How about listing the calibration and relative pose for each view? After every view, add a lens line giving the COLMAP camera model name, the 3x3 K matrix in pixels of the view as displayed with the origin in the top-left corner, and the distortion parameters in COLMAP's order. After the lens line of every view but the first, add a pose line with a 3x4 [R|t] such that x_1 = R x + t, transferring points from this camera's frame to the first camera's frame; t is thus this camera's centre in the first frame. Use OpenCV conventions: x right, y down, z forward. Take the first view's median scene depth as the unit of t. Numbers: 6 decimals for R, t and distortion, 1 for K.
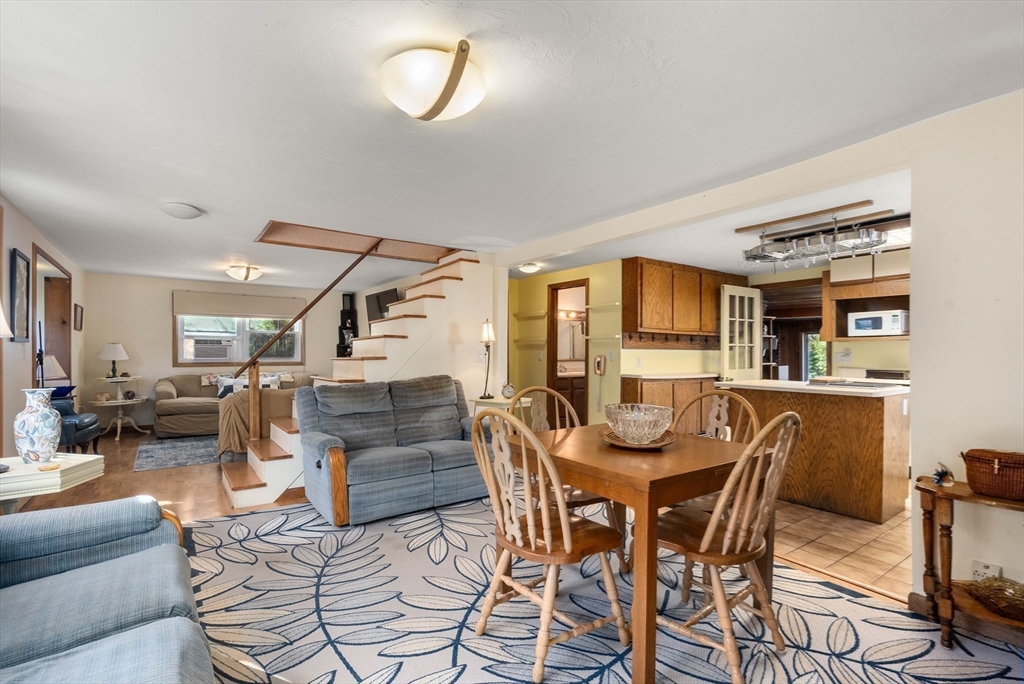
lens RADIAL K [[478.7, 0, 507.6], [0, 478.7, 354.7], [0, 0, 1]] dist [-0.003930, 0.000876]
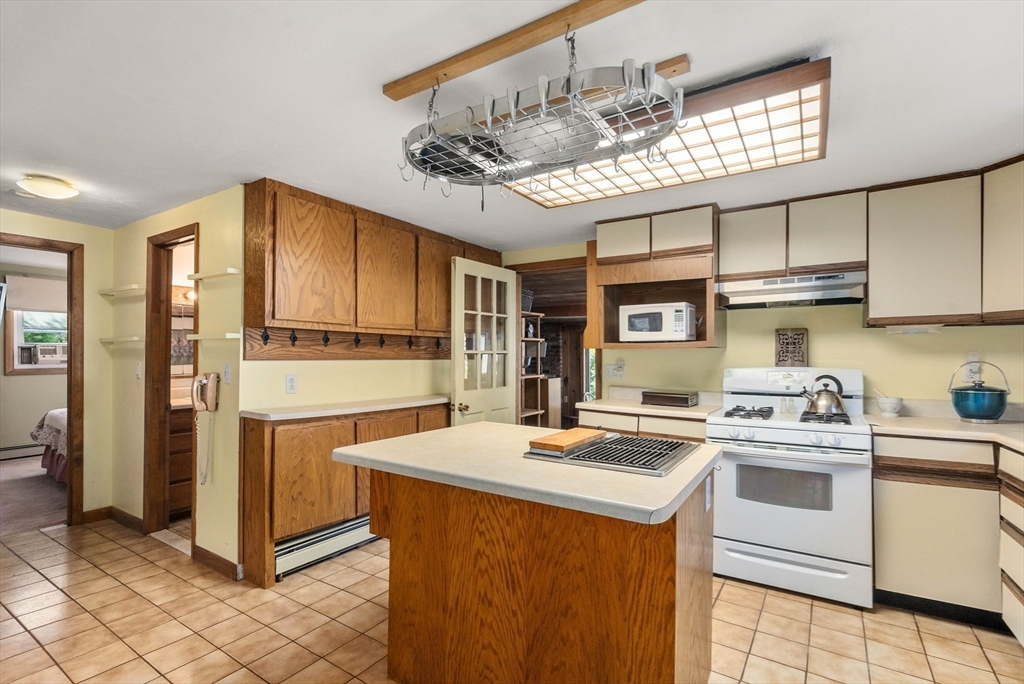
lens RADIAL K [[478.7, 0, 525.4], [0, 478.7, 349.2], [0, 0, 1]] dist [-0.003930, 0.000876]
pose [[0.921535, 0.006361, 0.388243, 0.316219], [-0.001179, 0.999907, -0.013585, -0.017423], [-0.388294, 0.012062, 0.921457, 0.415761]]
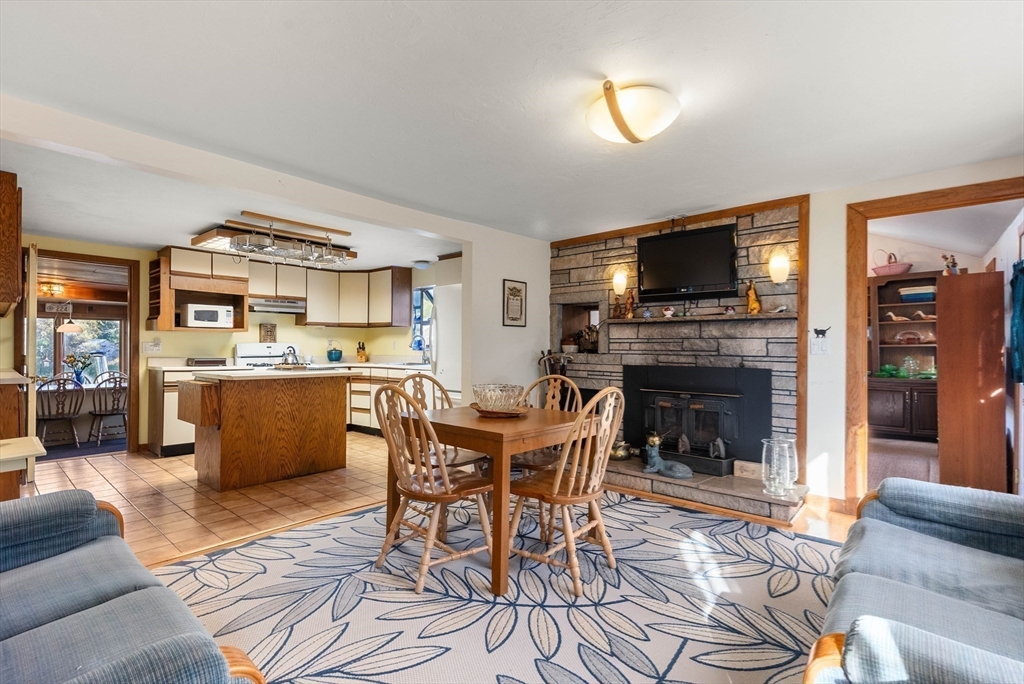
lens RADIAL K [[478.7, 0, 502.8], [0, 478.7, 348.5], [0, 0, 1]] dist [-0.003930, 0.000876]
pose [[-0.227574, -0.005556, 0.973745, -0.410405], [-0.004533, 0.999979, 0.004646, 0.000762], [-0.973750, -0.003356, -0.227594, 0.531396]]
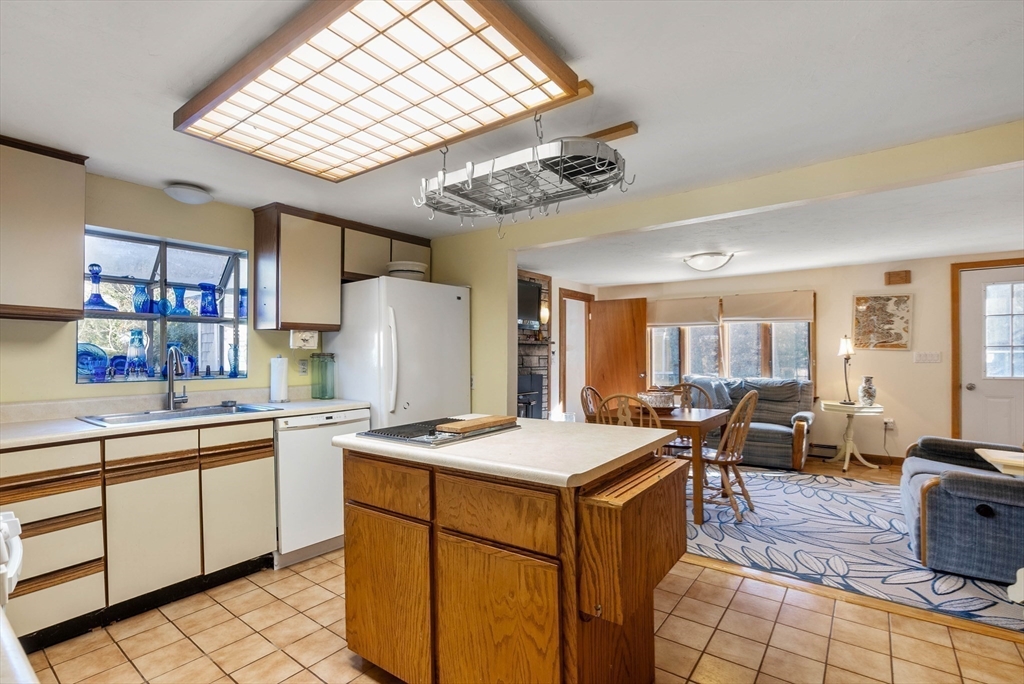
lens RADIAL K [[478.7, 0, 520.9], [0, 478.7, 353.3], [0, 0, 1]] dist [-0.003930, 0.000876]
pose [[-0.945406, 0.001117, -0.325894, 0.558651], [0.002396, 0.999991, -0.003523, -0.014468], [0.325887, -0.004112, -0.945400, 1.063634]]
